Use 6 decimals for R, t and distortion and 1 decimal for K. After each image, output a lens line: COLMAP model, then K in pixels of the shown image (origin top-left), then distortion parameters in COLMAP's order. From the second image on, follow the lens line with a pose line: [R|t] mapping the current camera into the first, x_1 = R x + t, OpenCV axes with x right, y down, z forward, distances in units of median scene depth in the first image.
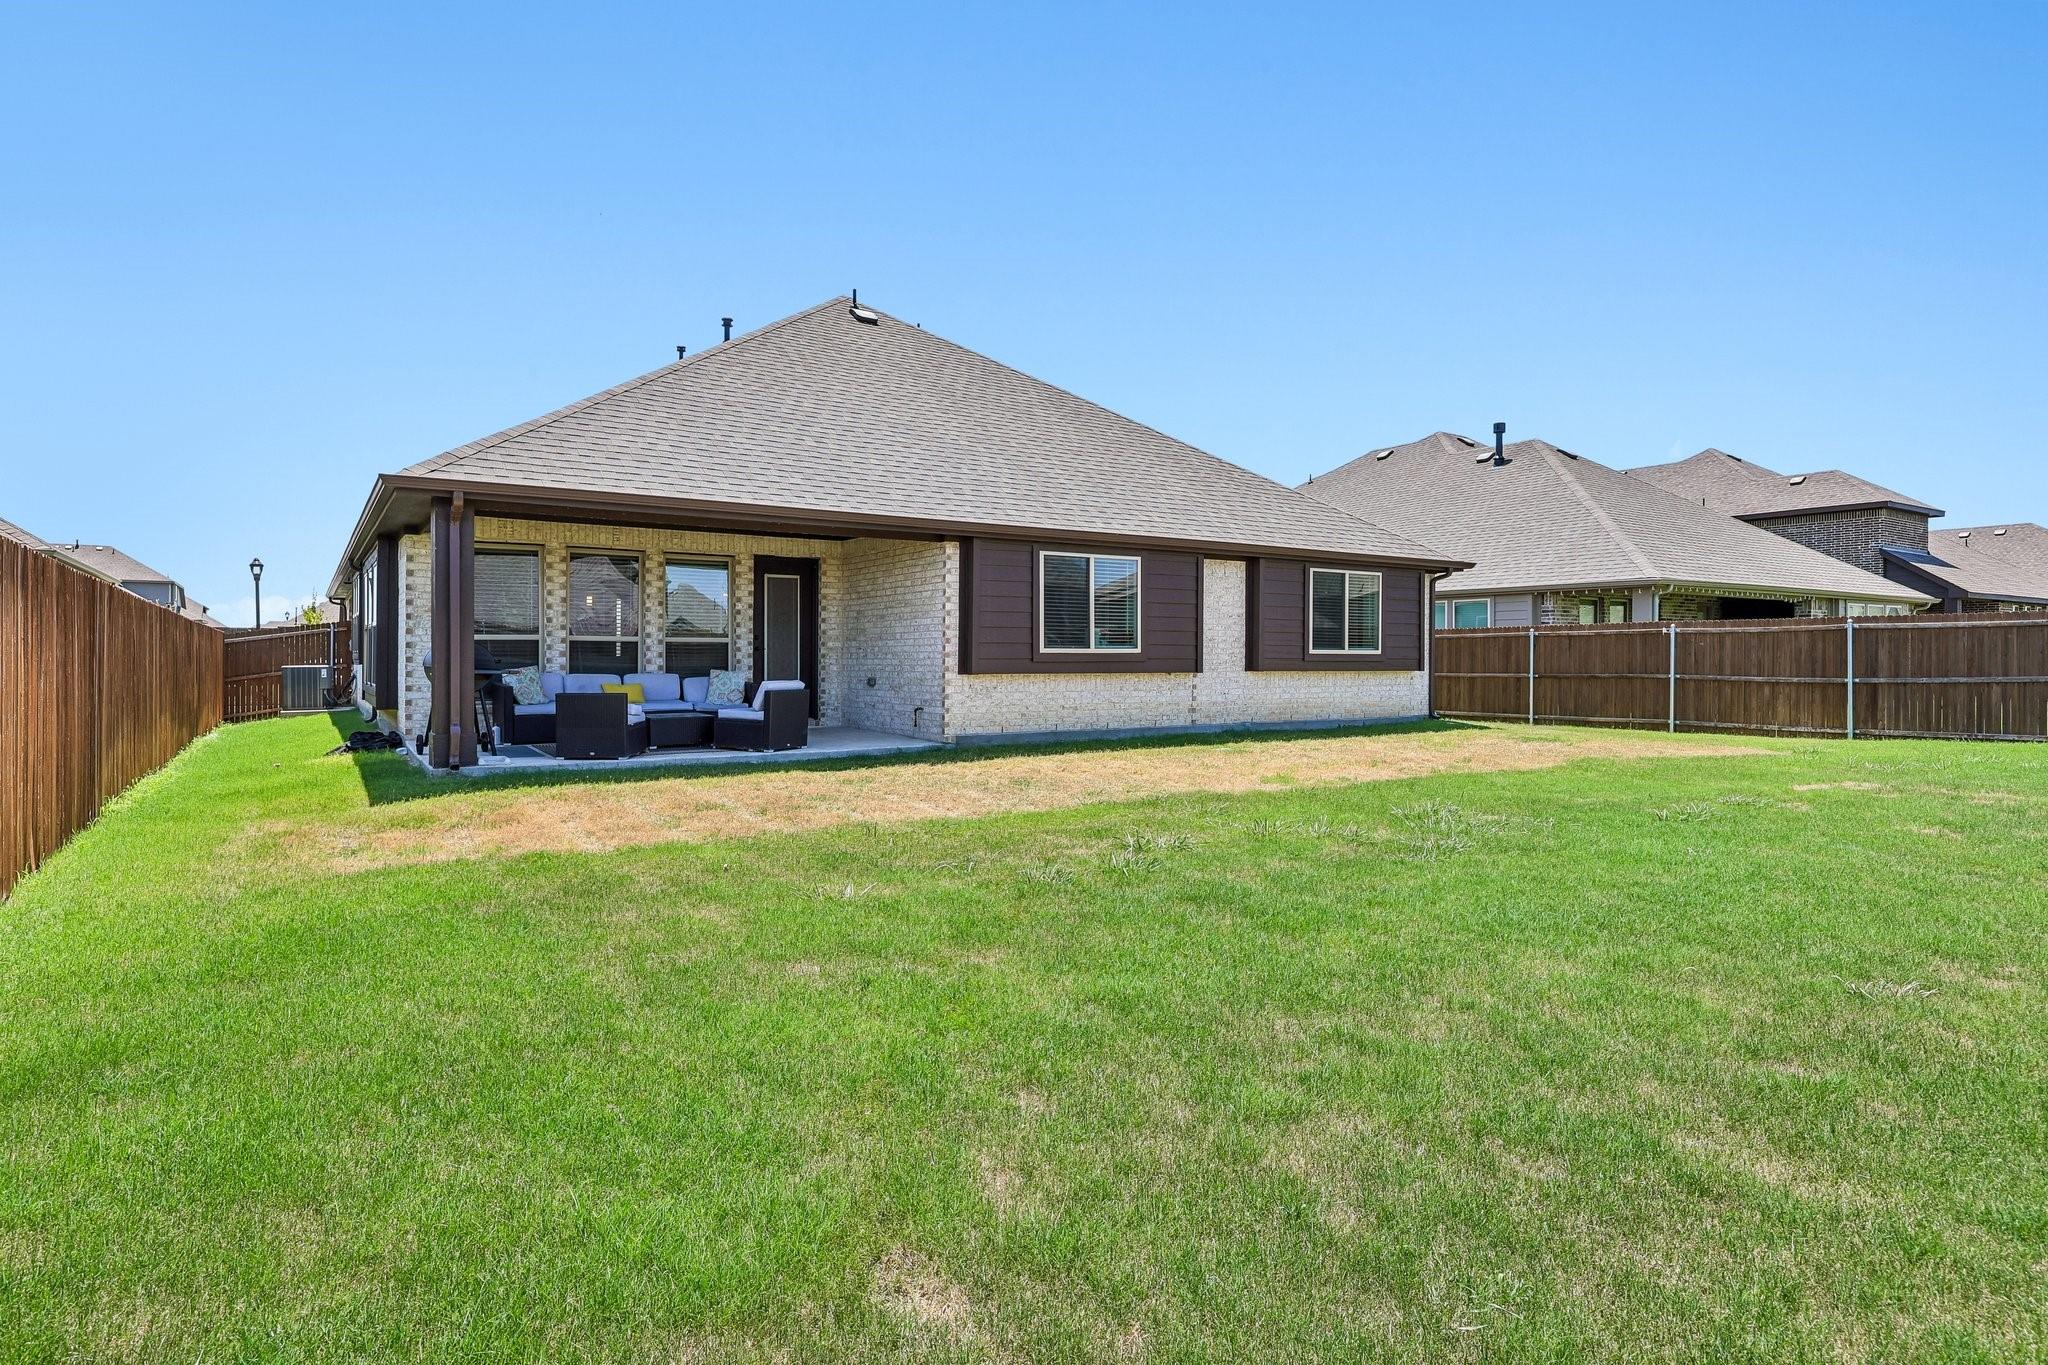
lens RADIAL K [[1120.7, 0, 1018.7], [0, 1120.7, 677.7], [0, 0, 1]] dist [0.001685, -0.000649]
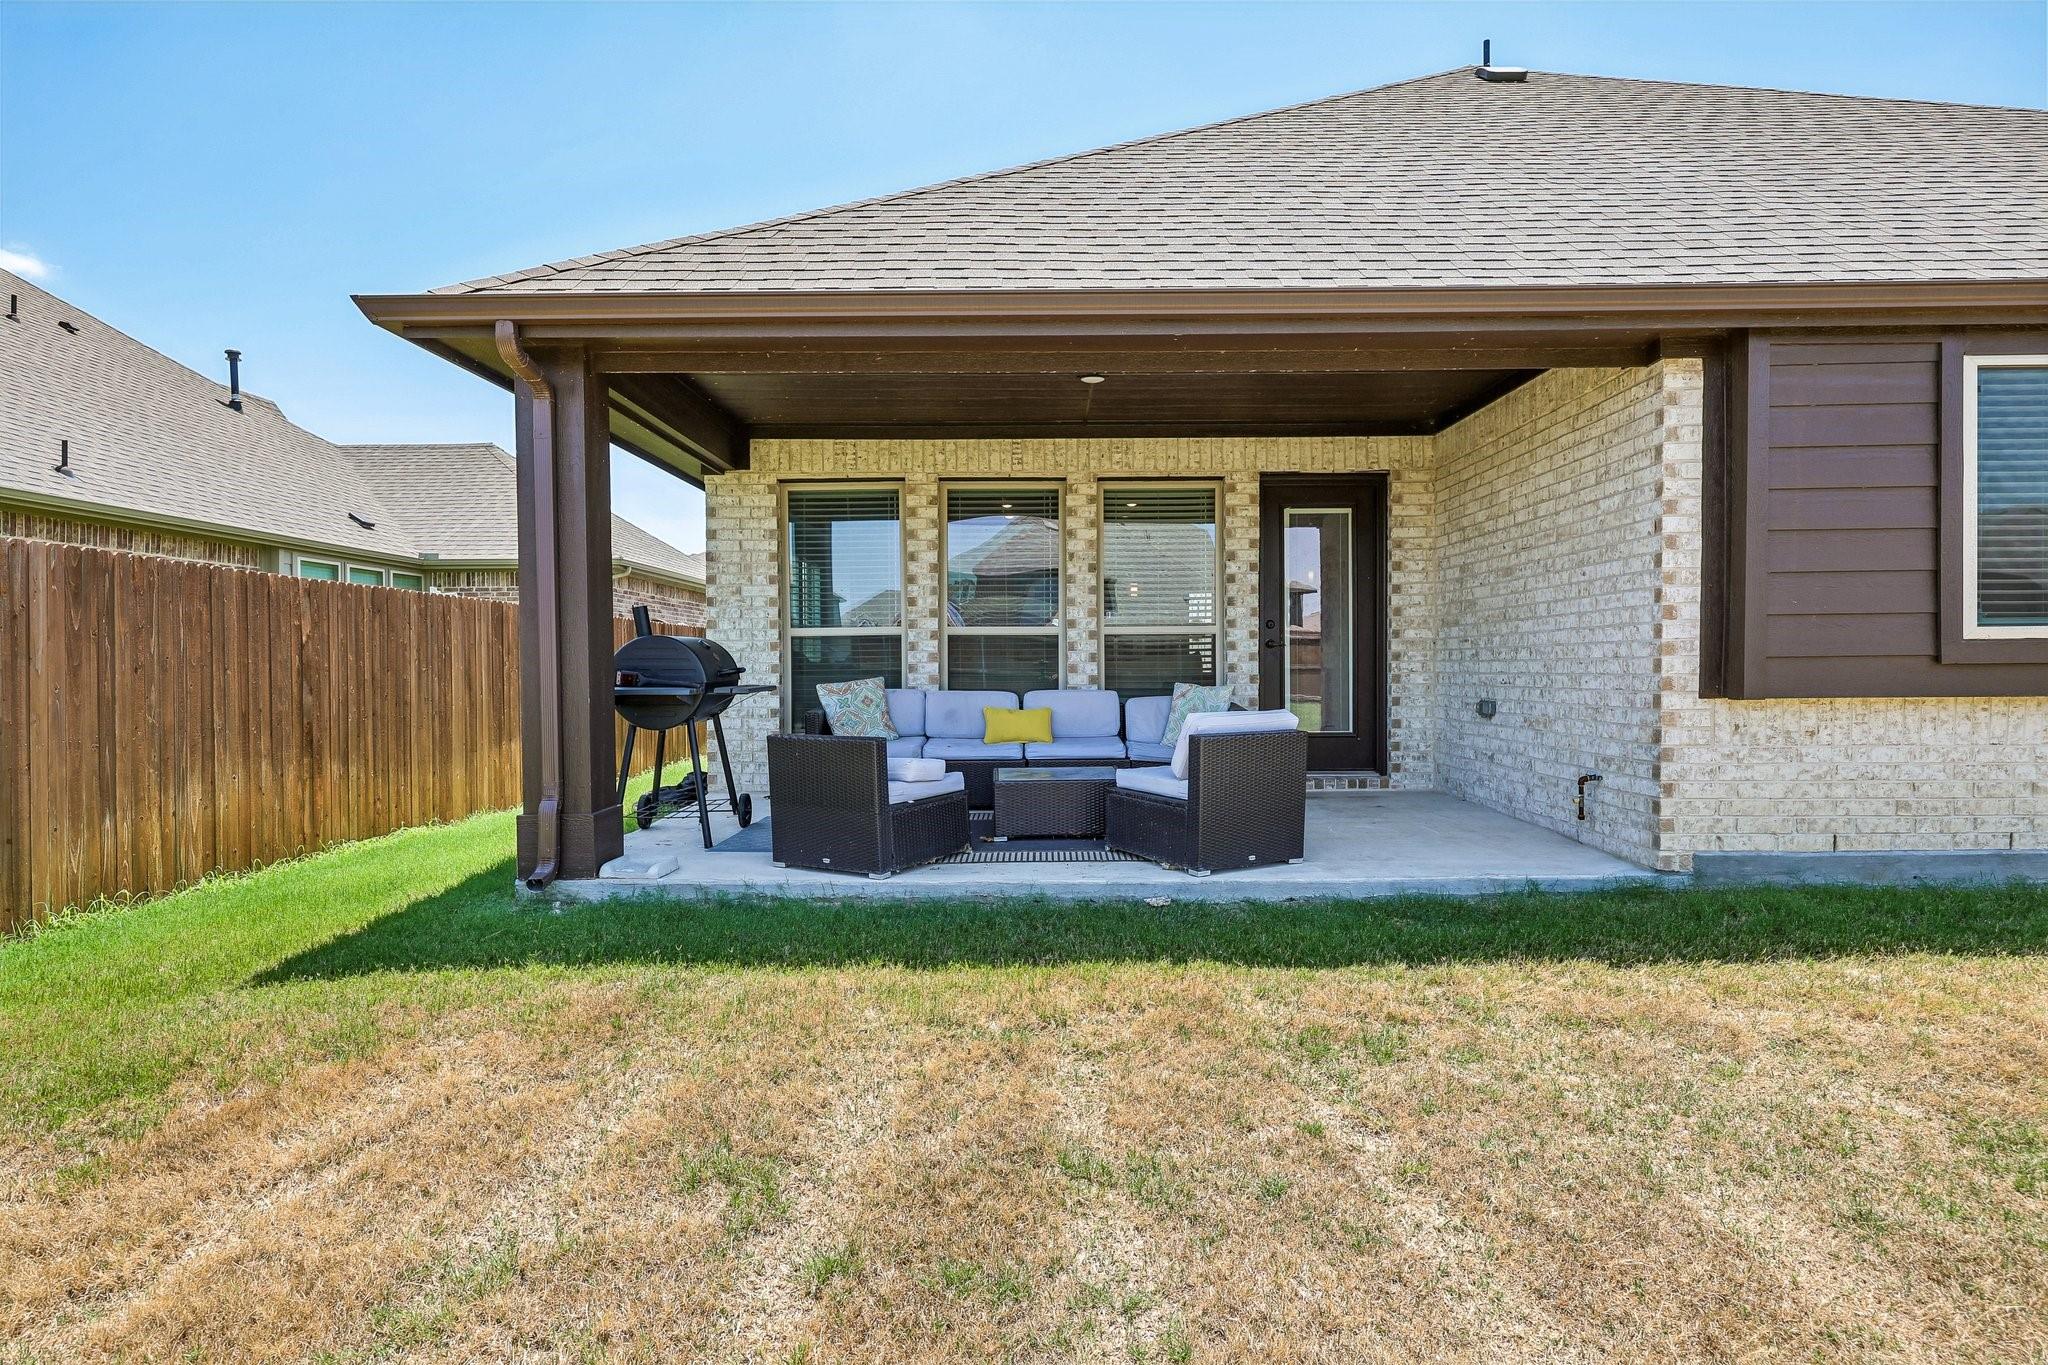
lens RADIAL K [[1120.7, 0, 1018.7], [0, 1120.7, 677.7], [0, 0, 1]] dist [0.001685, -0.000649]
pose [[0.832678, -0.001305, -0.553757, -0.033654], [-0.001319, 0.999990, -0.004339, -0.007558], [0.553757, 0.004343, 0.832667, 0.517053]]
